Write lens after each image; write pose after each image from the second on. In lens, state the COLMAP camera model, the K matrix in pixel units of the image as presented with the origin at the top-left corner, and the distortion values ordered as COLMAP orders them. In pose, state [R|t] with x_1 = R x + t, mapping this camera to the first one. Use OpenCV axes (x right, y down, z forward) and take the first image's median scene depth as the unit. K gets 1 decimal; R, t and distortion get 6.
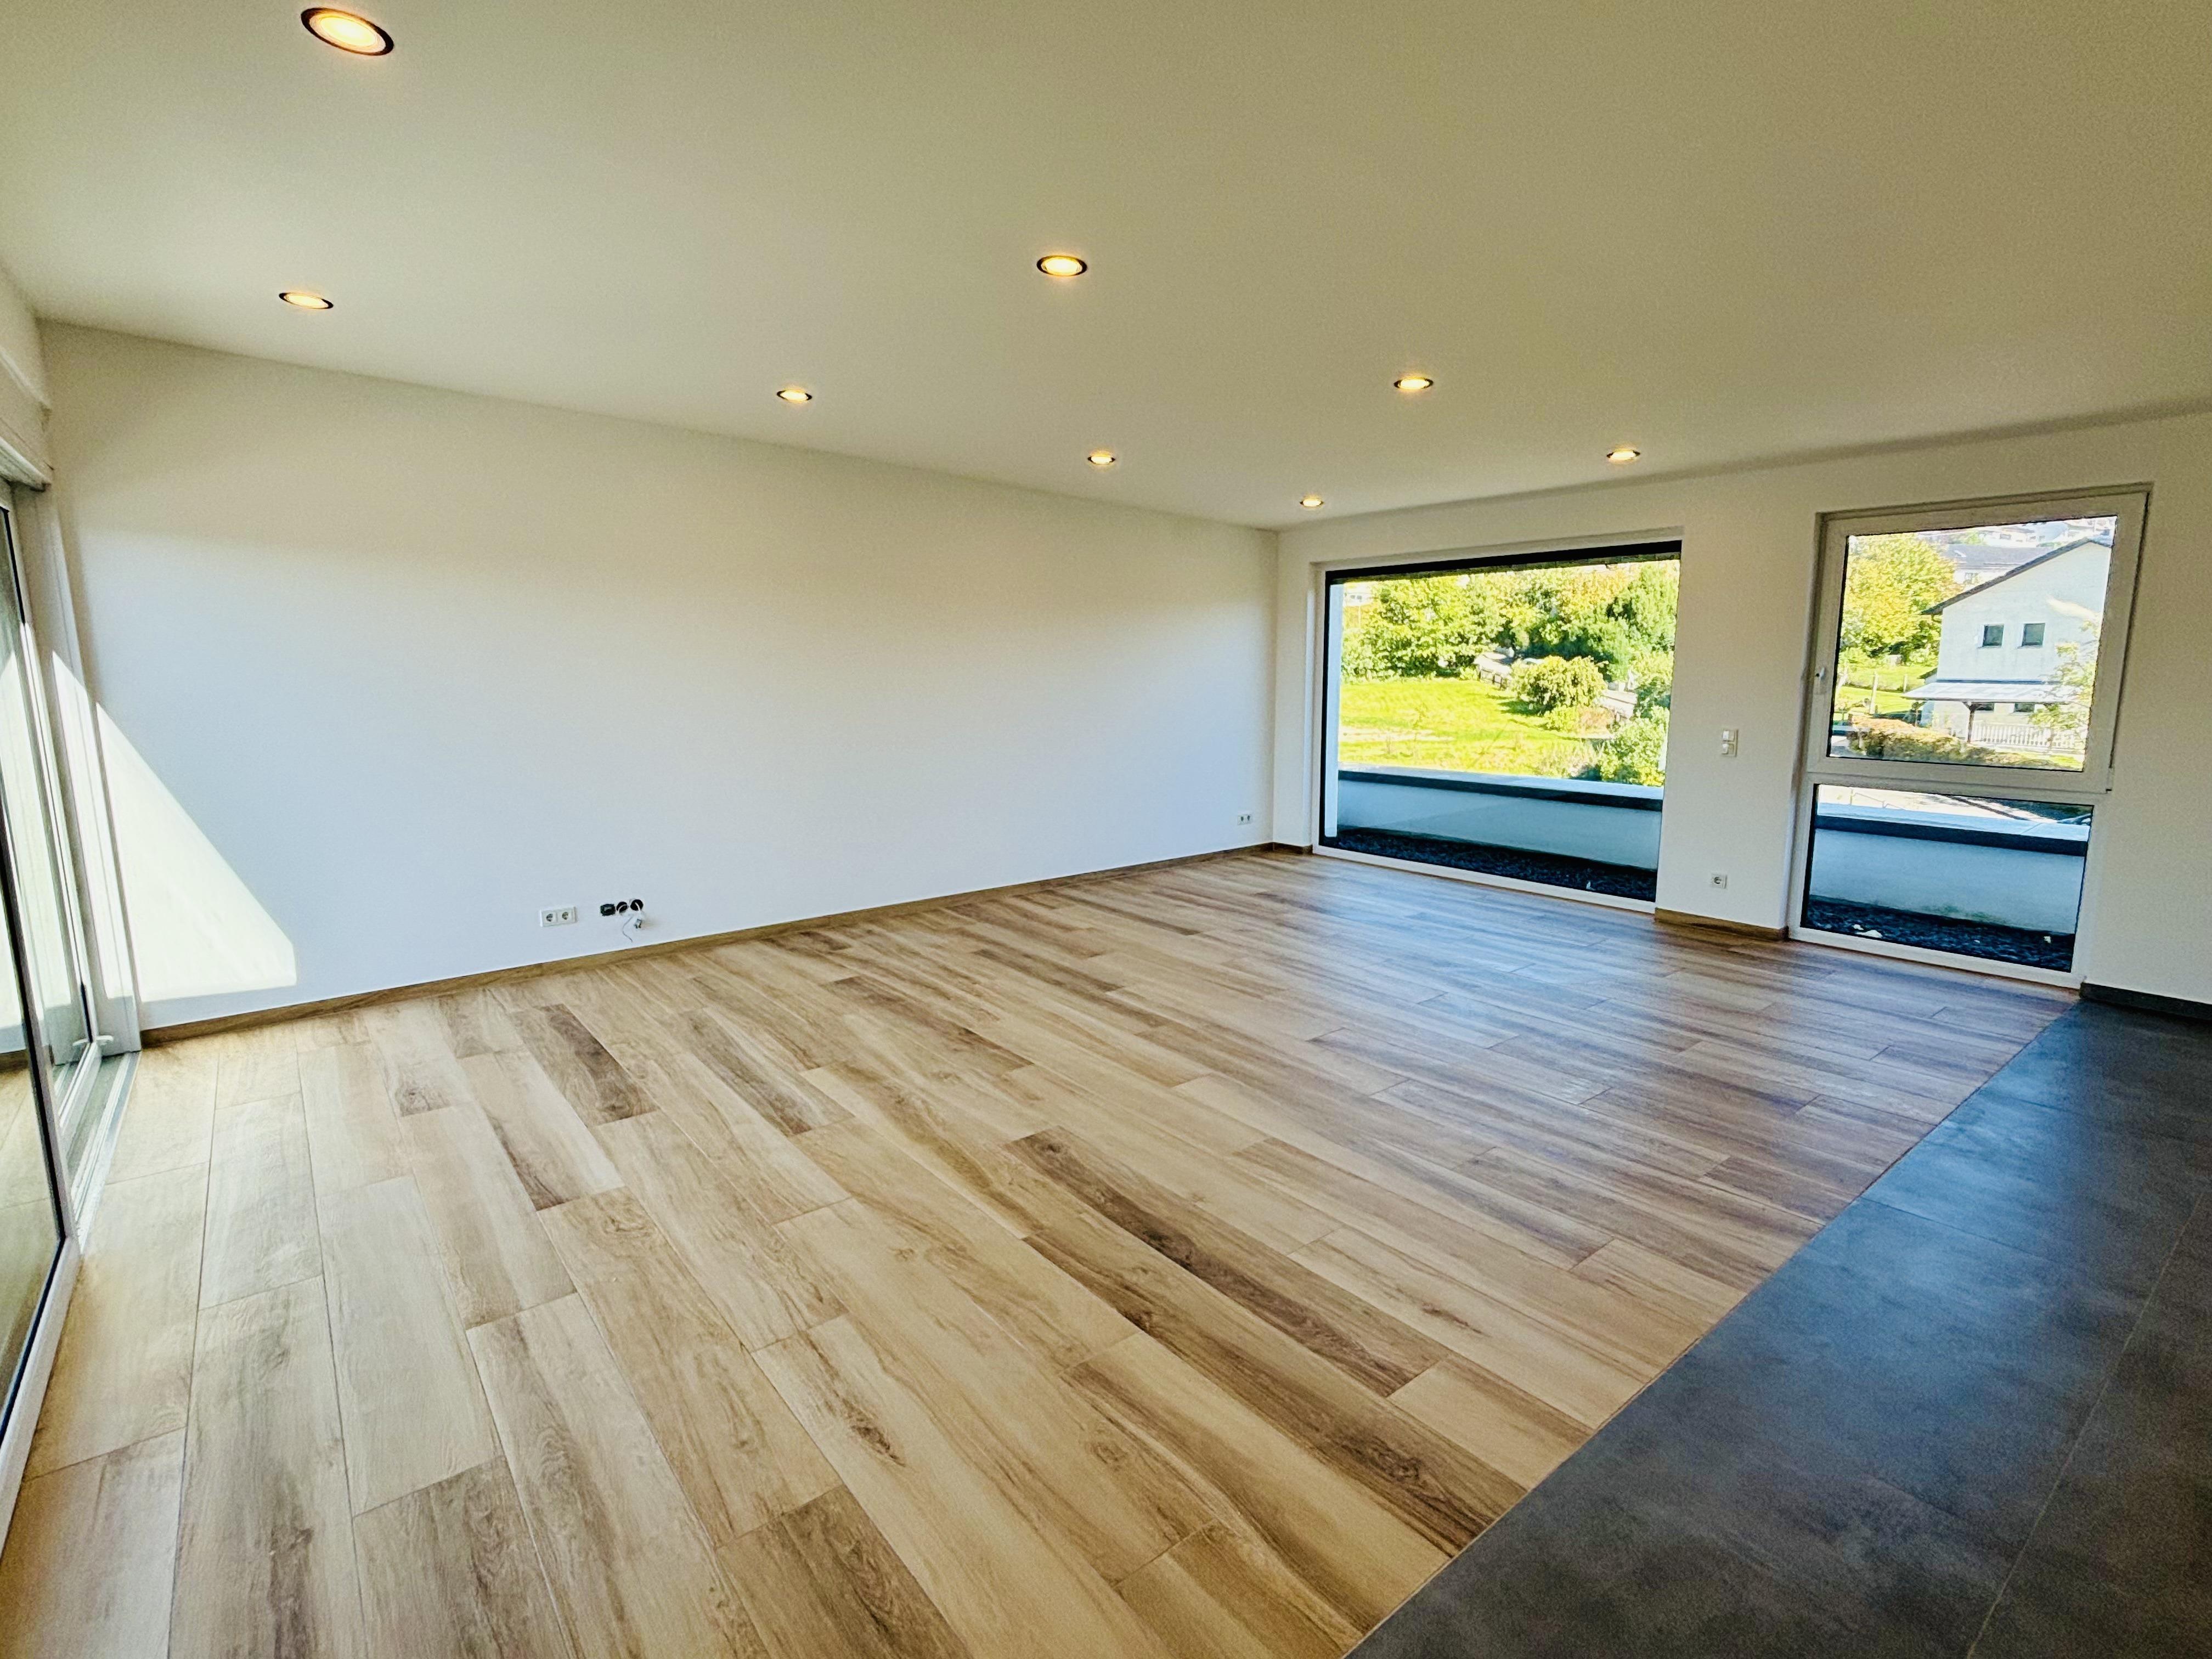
lens RADIAL K [[1061.7, 0, 1095.7], [0, 1061.7, 826.5], [0, 0, 1]] dist [-0.000789, -0.000855]
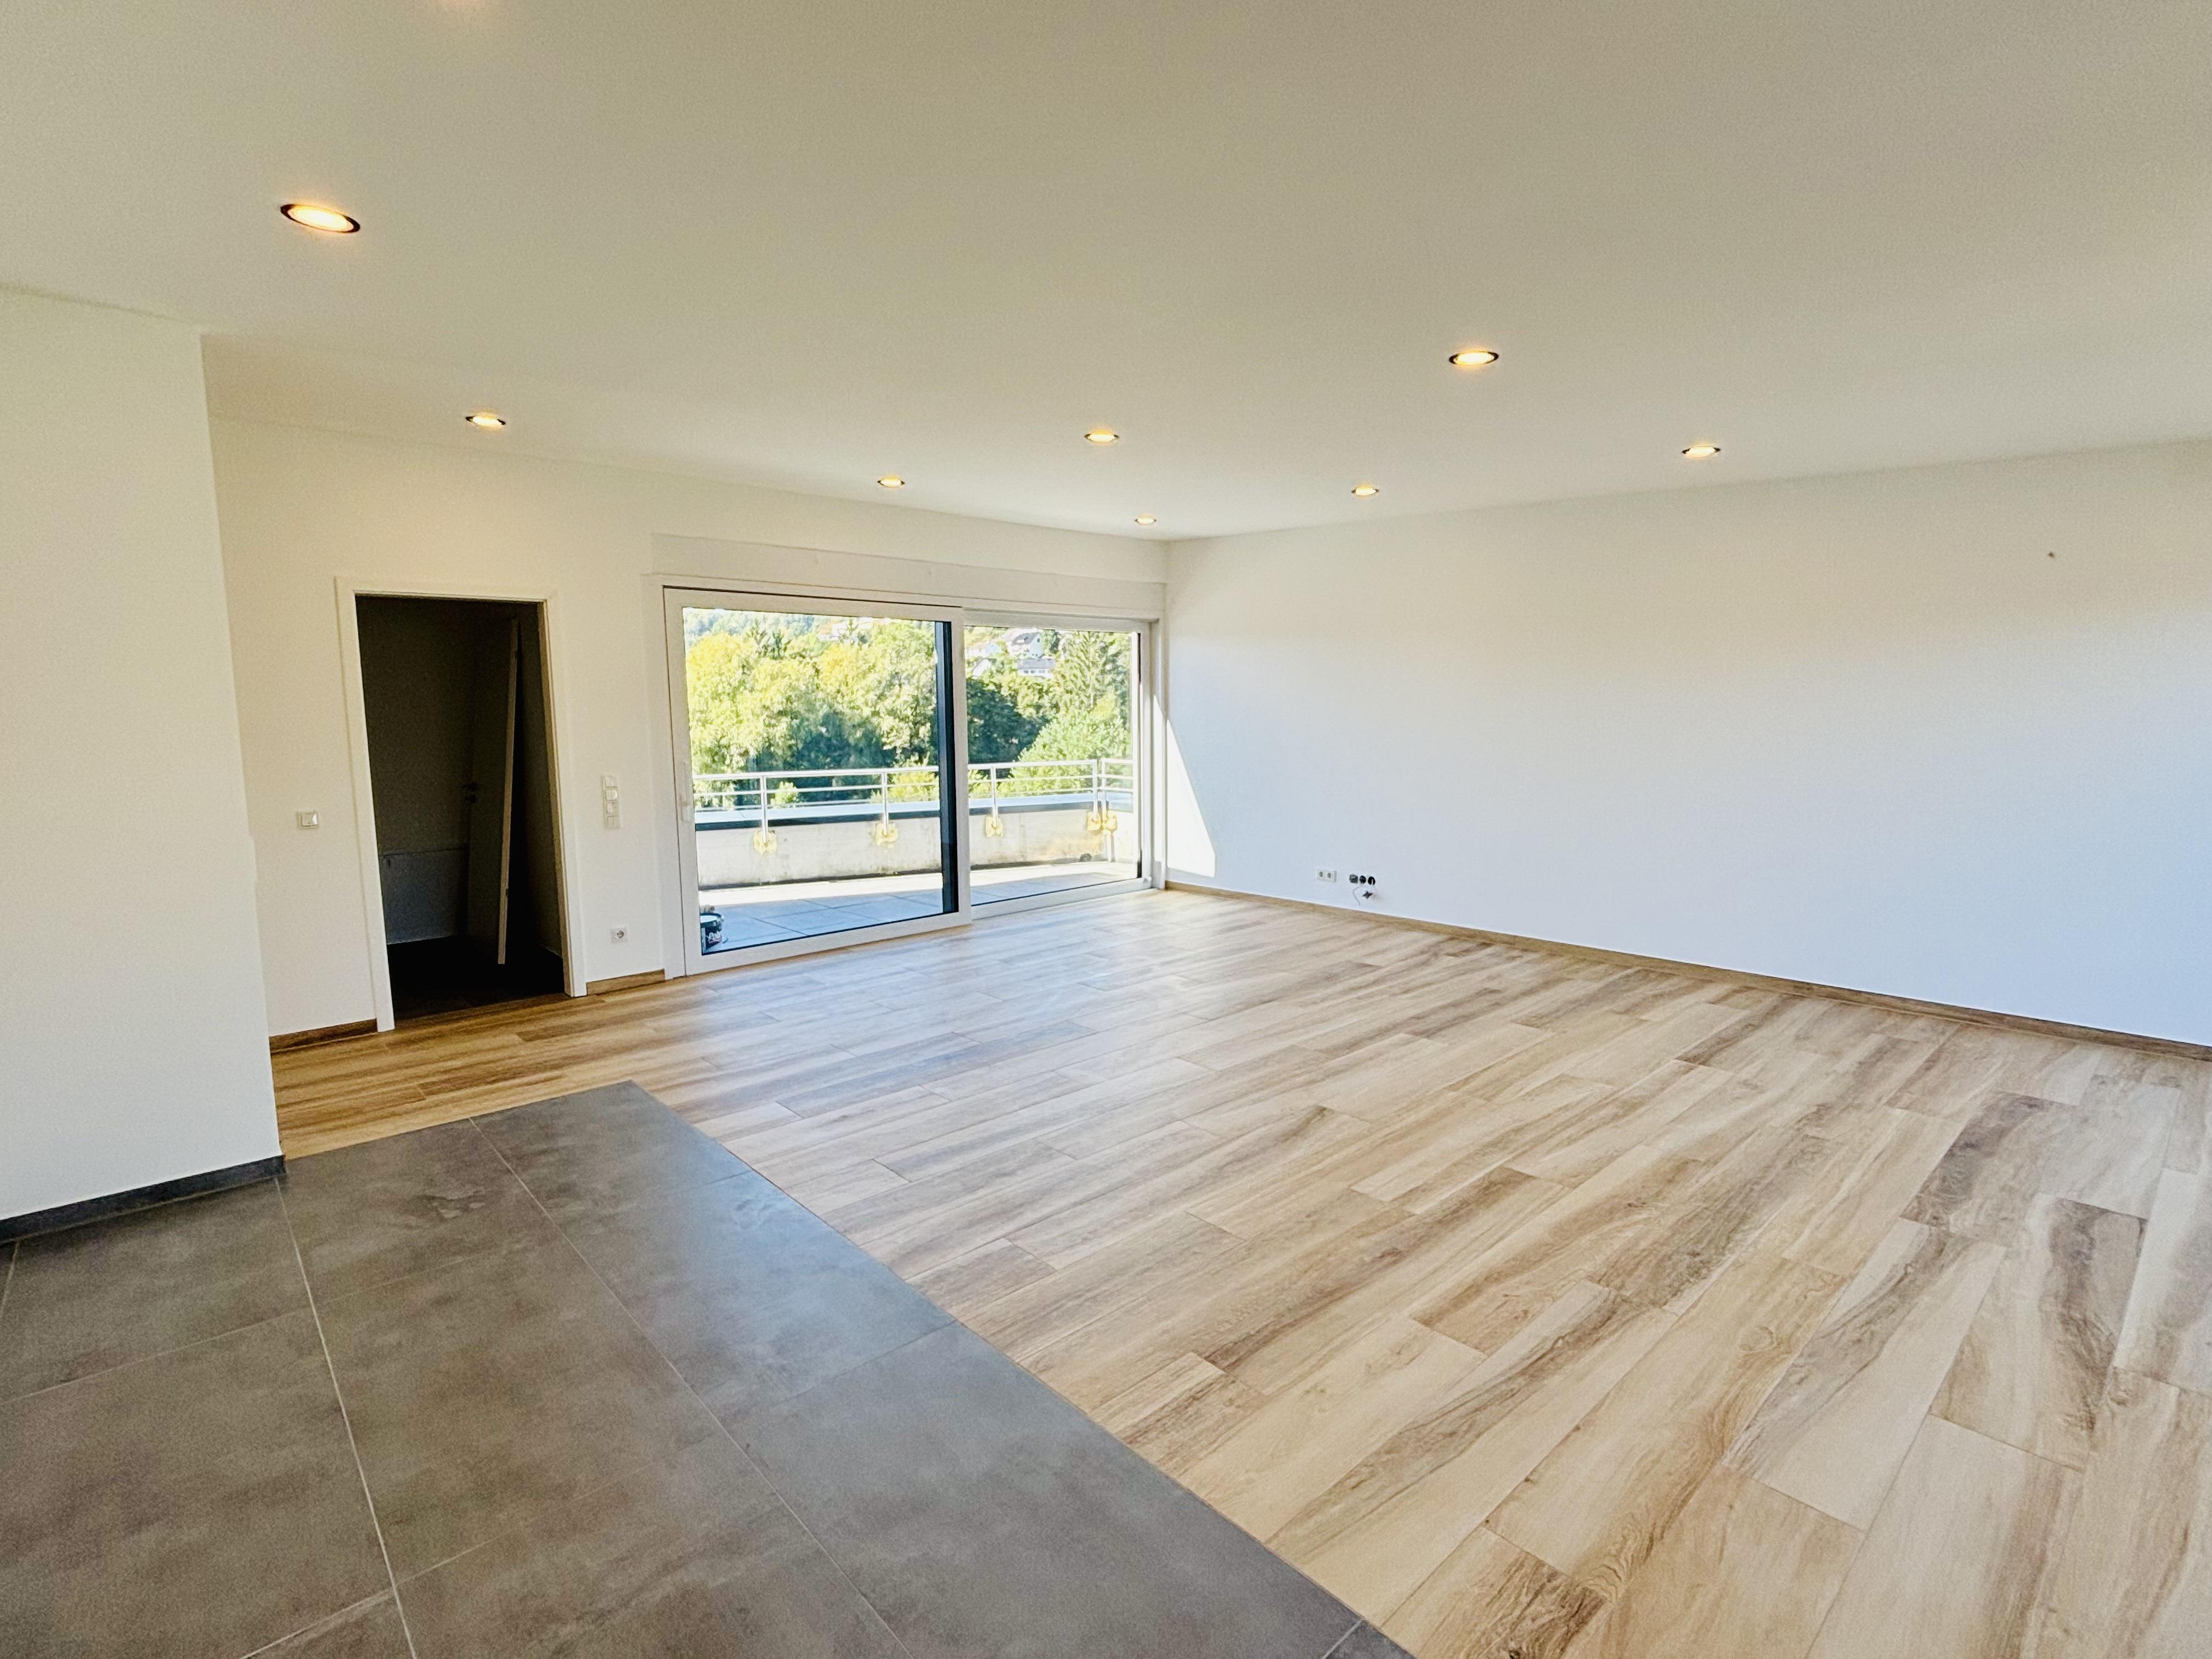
lens RADIAL K [[1061.7, 0, 1095.7], [0, 1061.7, 826.5], [0, 0, 1]] dist [-0.000789, -0.000855]
pose [[0.055854, 0.121309, -0.991042, 1.181562], [-0.145538, 0.982979, 0.112120, -0.127451], [0.987775, 0.137972, 0.072559, 0.757612]]
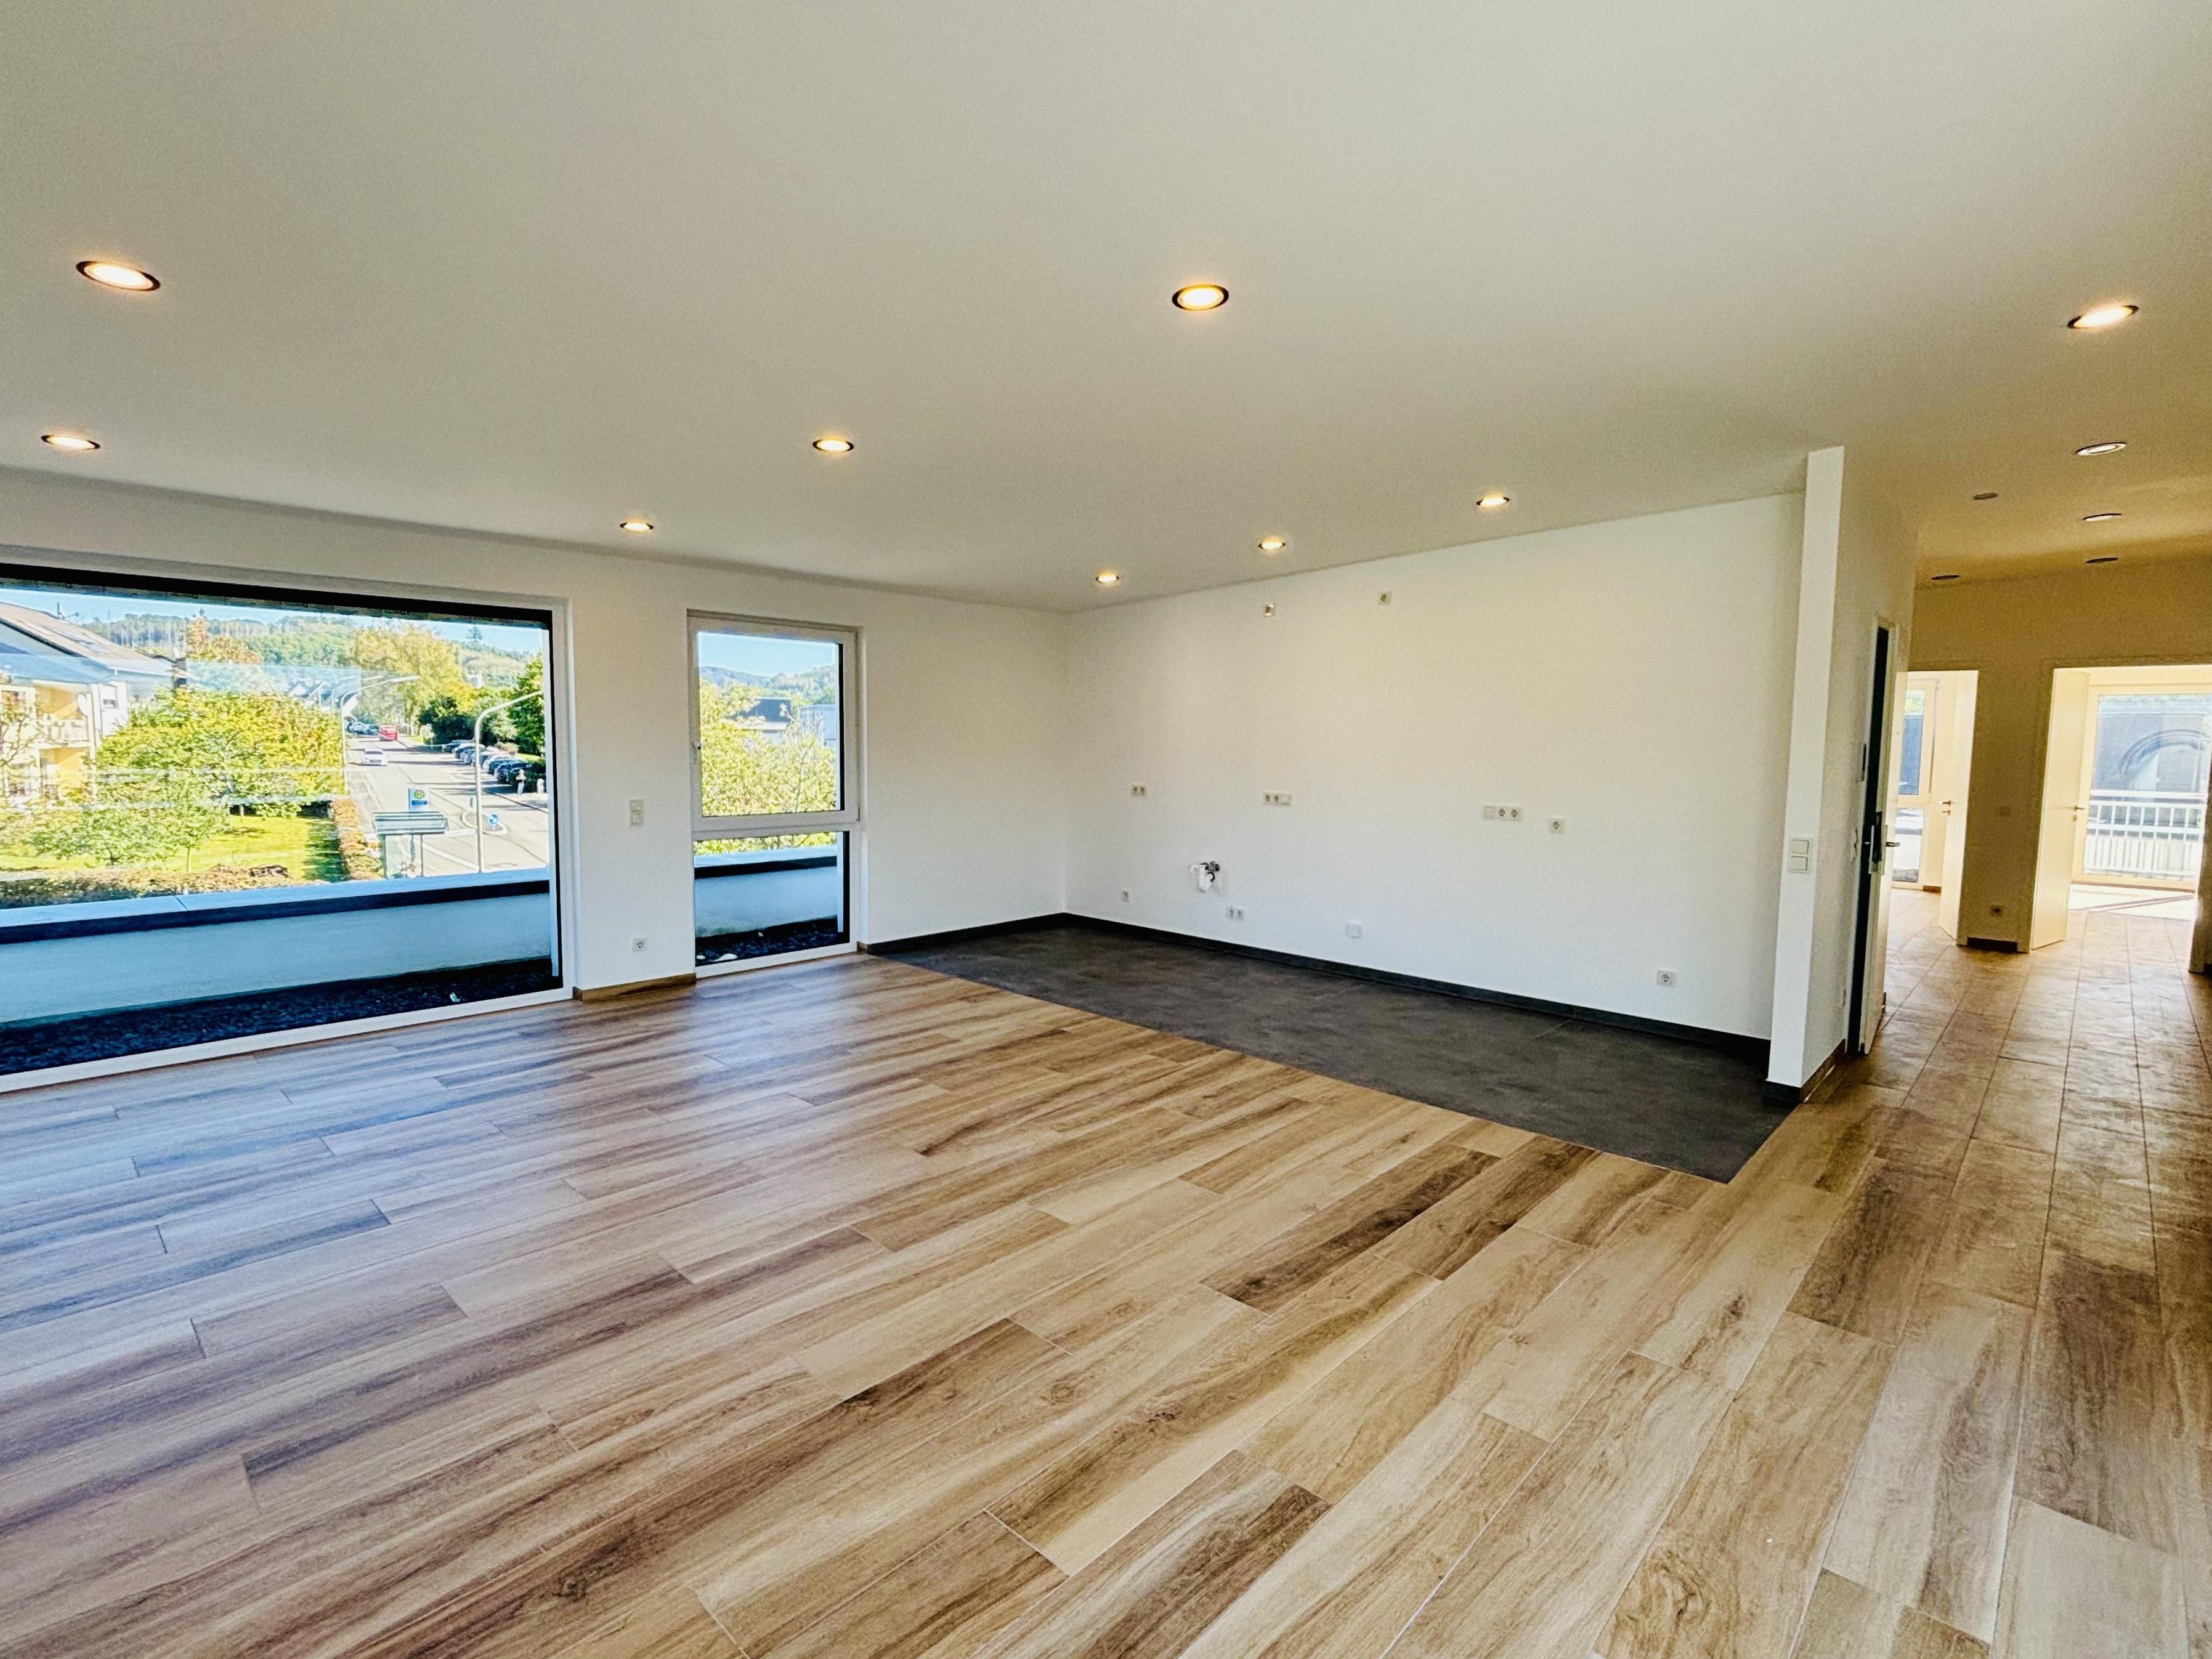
lens RADIAL K [[1057.1, 0, 1106.0], [0, 1057.1, 829.5], [0, 0, 1]] dist [-0.011141, 0.007036]
pose [[-0.143342, -0.087243, 0.985820, -0.730459], [0.145441, 0.983435, 0.108179, -0.156434], [-0.978928, 0.158885, -0.128279, 0.995254]]
